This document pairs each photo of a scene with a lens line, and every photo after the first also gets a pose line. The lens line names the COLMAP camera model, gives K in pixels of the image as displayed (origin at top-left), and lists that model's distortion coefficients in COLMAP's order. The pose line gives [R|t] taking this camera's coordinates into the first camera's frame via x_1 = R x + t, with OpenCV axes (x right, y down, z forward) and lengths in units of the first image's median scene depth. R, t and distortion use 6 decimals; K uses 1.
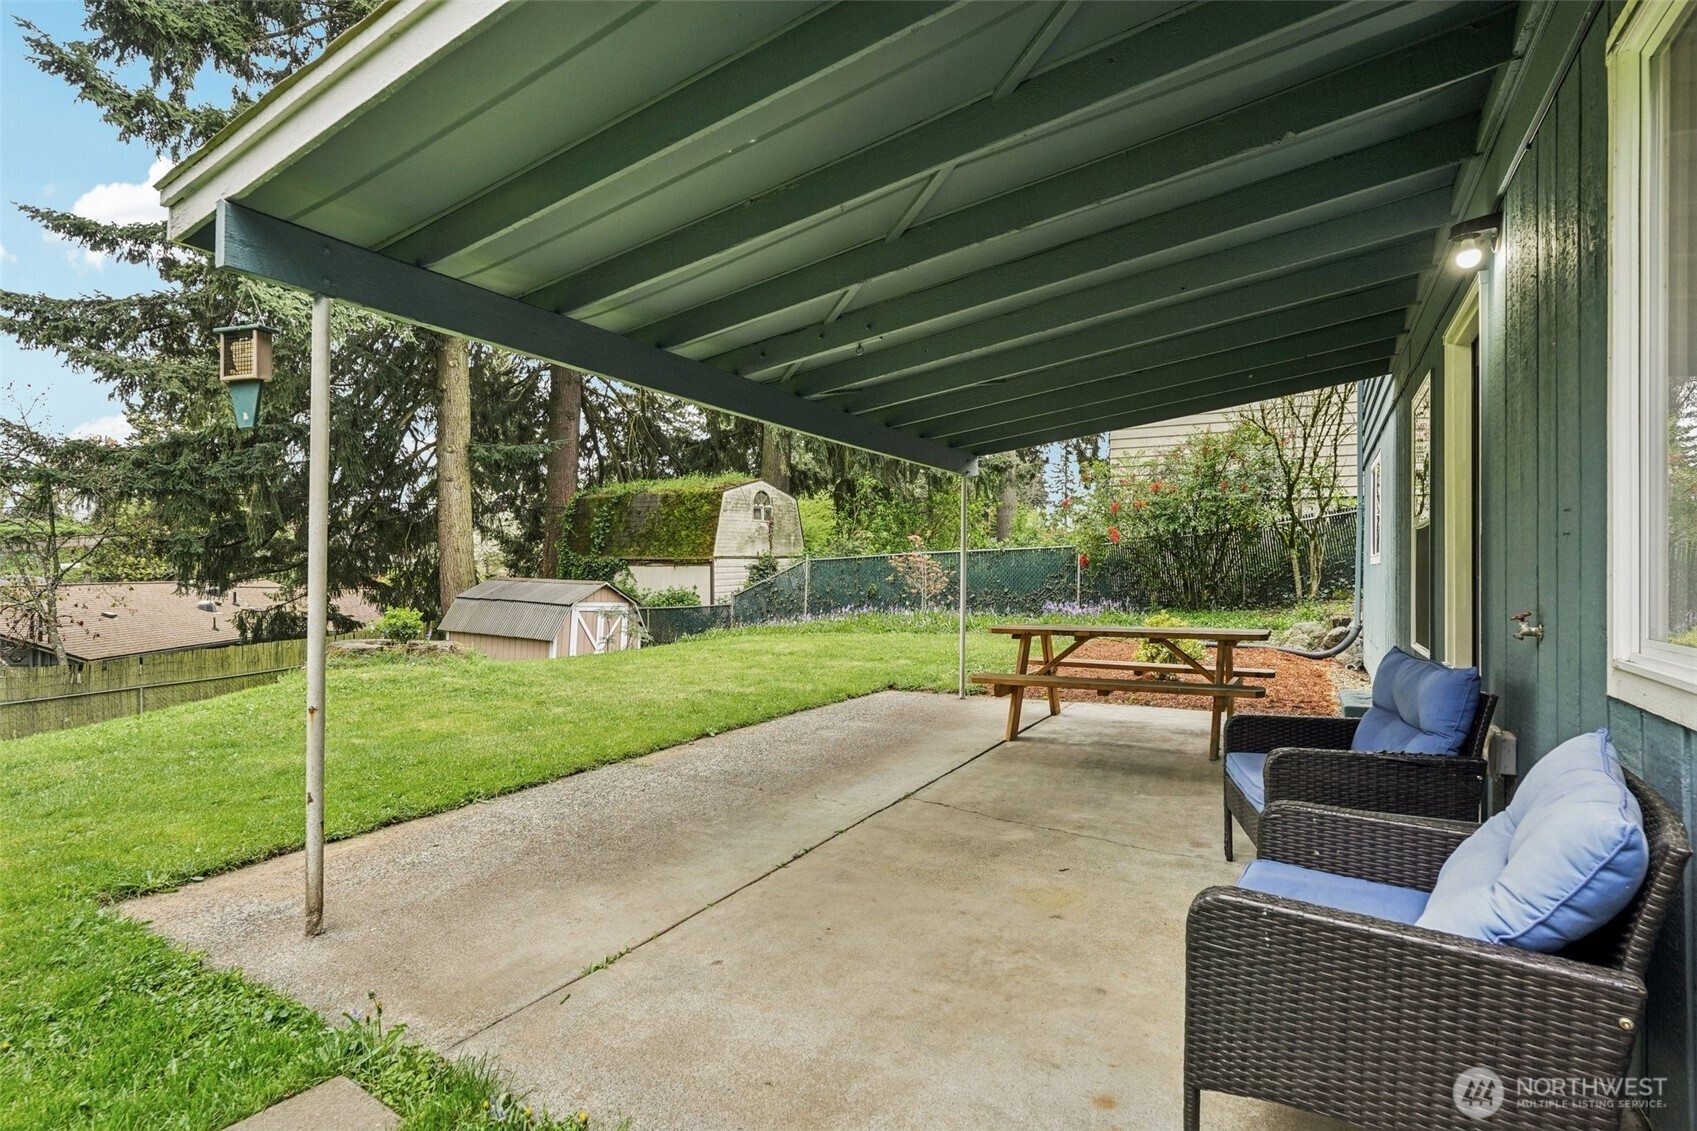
lens RADIAL K [[879.9, 0, 848.5], [0, 879.9, 565.5], [0, 0, 1]] dist [-0.000249, -0.000537]
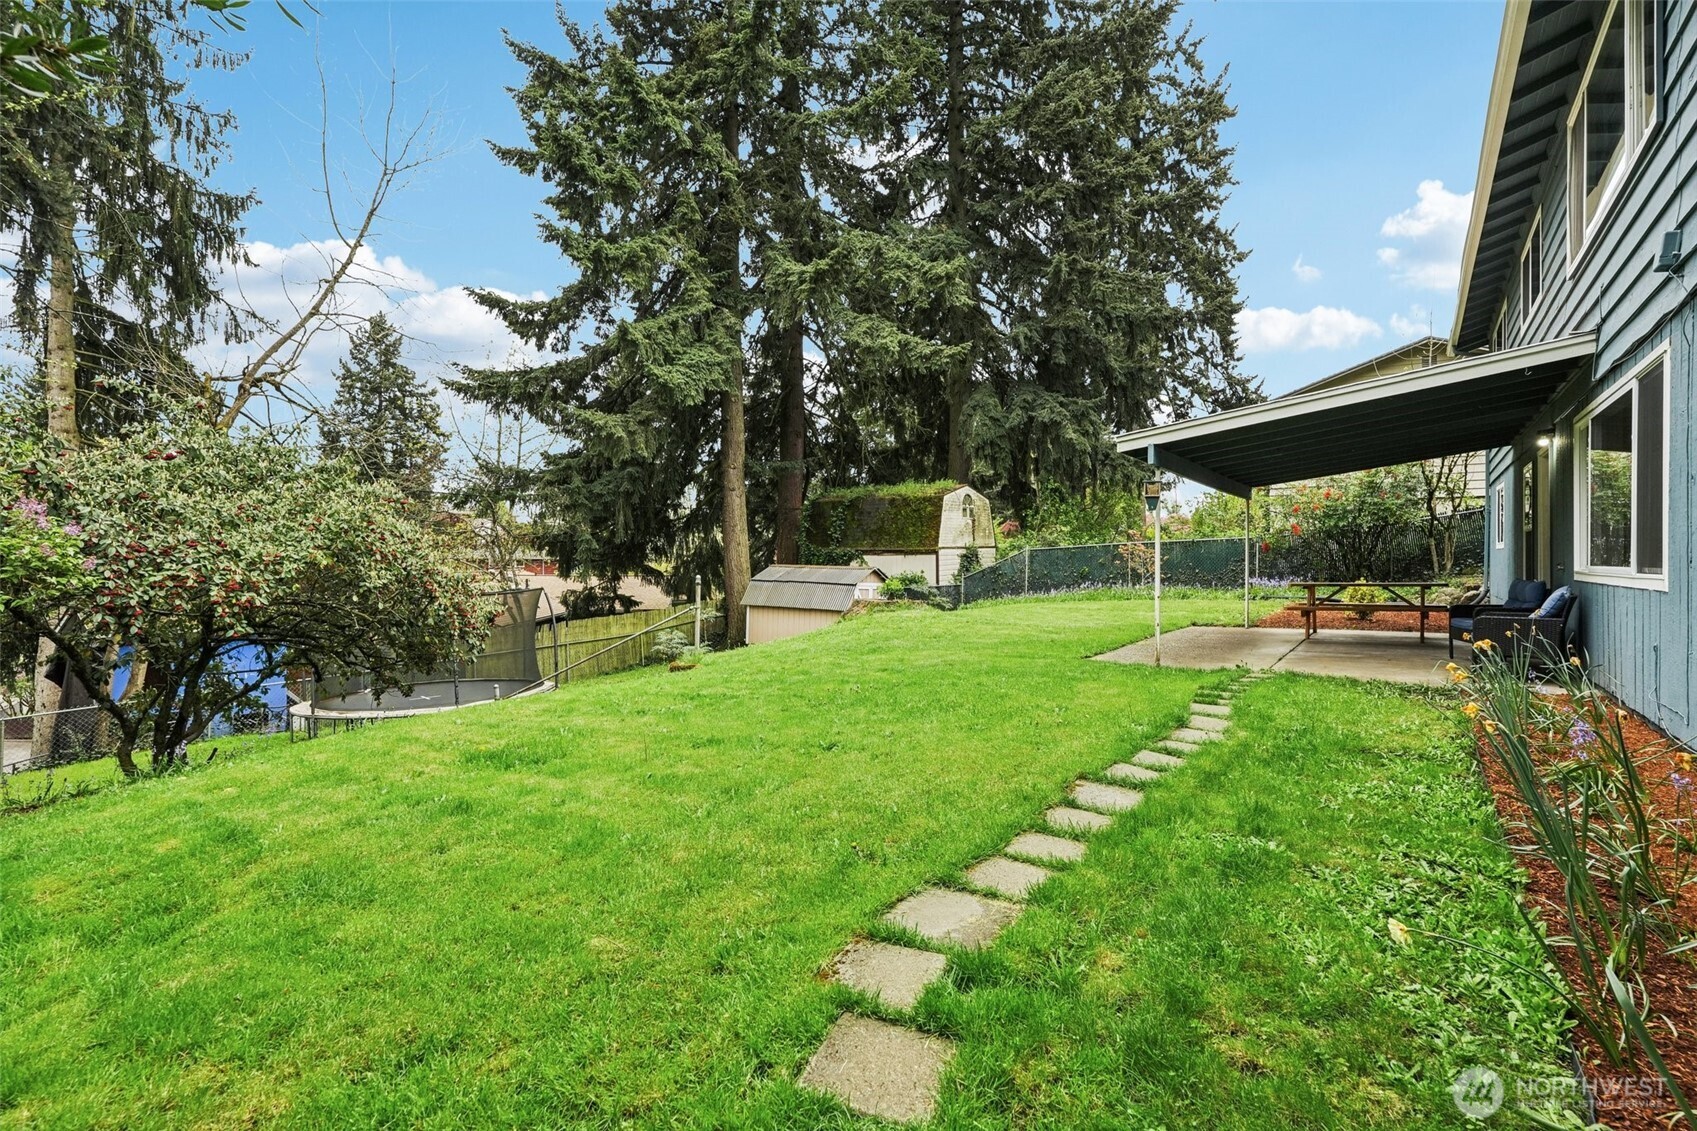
lens RADIAL K [[879.9, 0, 848.5], [0, 879.9, 565.5], [0, 0, 1]] dist [-0.000249, -0.000537]
pose [[0.996388, -0.006210, -0.084689, -0.176894], [0.007170, 0.999913, 0.011032, 0.001244], [0.084613, -0.011600, 0.996346, -0.276155]]
